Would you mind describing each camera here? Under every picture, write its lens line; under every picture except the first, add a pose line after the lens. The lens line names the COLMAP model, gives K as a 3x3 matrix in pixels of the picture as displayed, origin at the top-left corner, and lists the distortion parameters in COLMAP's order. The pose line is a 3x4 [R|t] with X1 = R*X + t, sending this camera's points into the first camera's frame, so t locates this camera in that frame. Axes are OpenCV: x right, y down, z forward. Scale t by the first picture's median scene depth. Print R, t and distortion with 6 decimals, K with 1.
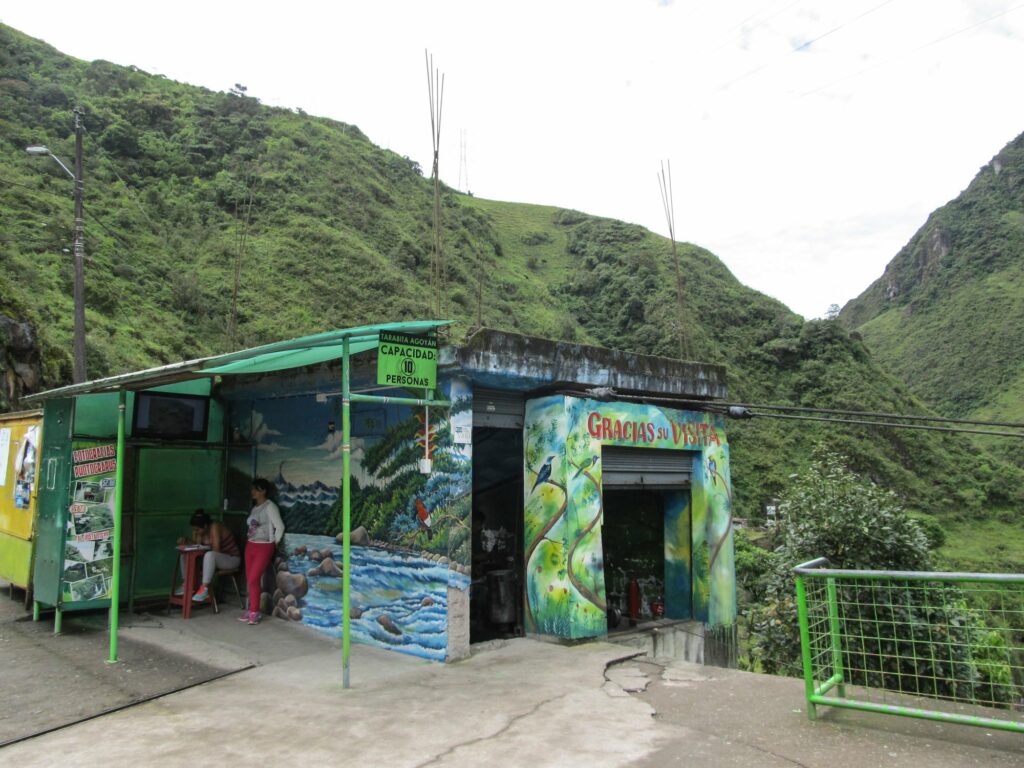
lens RADIAL K [[854.1, 0, 520.2], [0, 854.1, 380.6], [0, 0, 1]] dist [-0.052173, 0.012842]
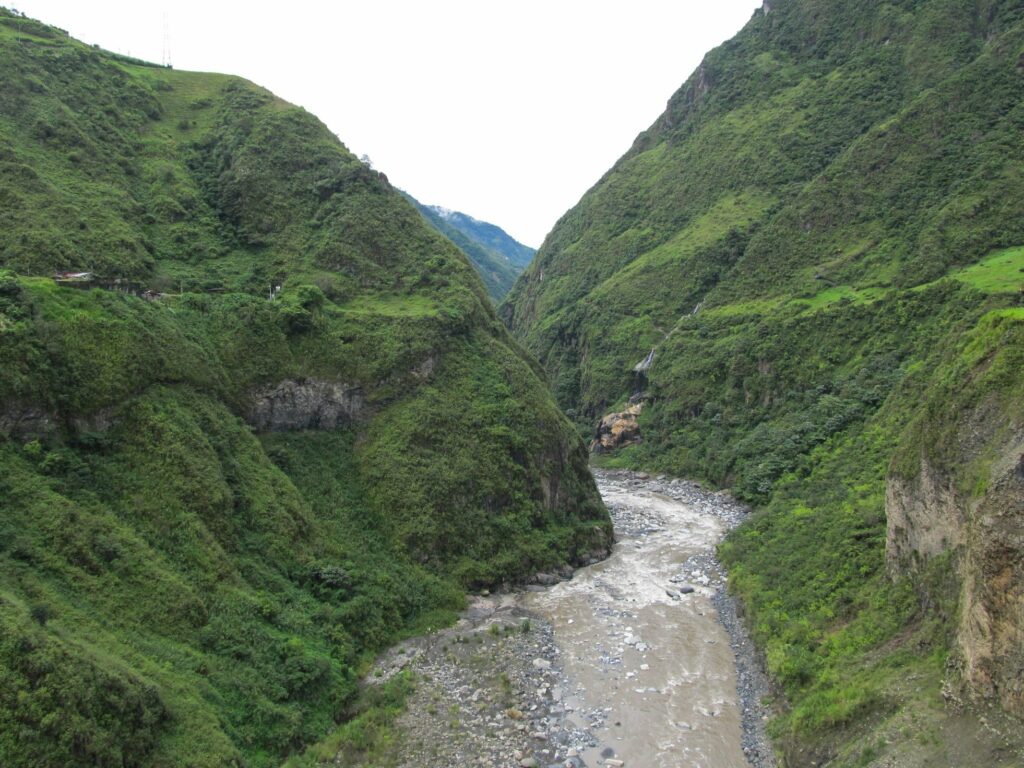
lens RADIAL K [[854.1, 0, 507.6], [0, 854.1, 385.3], [0, 0, 1]] dist [-0.052173, 0.012842]
pose [[0.999647, -0.010705, 0.024309, 0.695922], [0.005470, 0.978540, 0.205983, 0.000572], [-0.025992, -0.205777, 0.978254, -0.646788]]
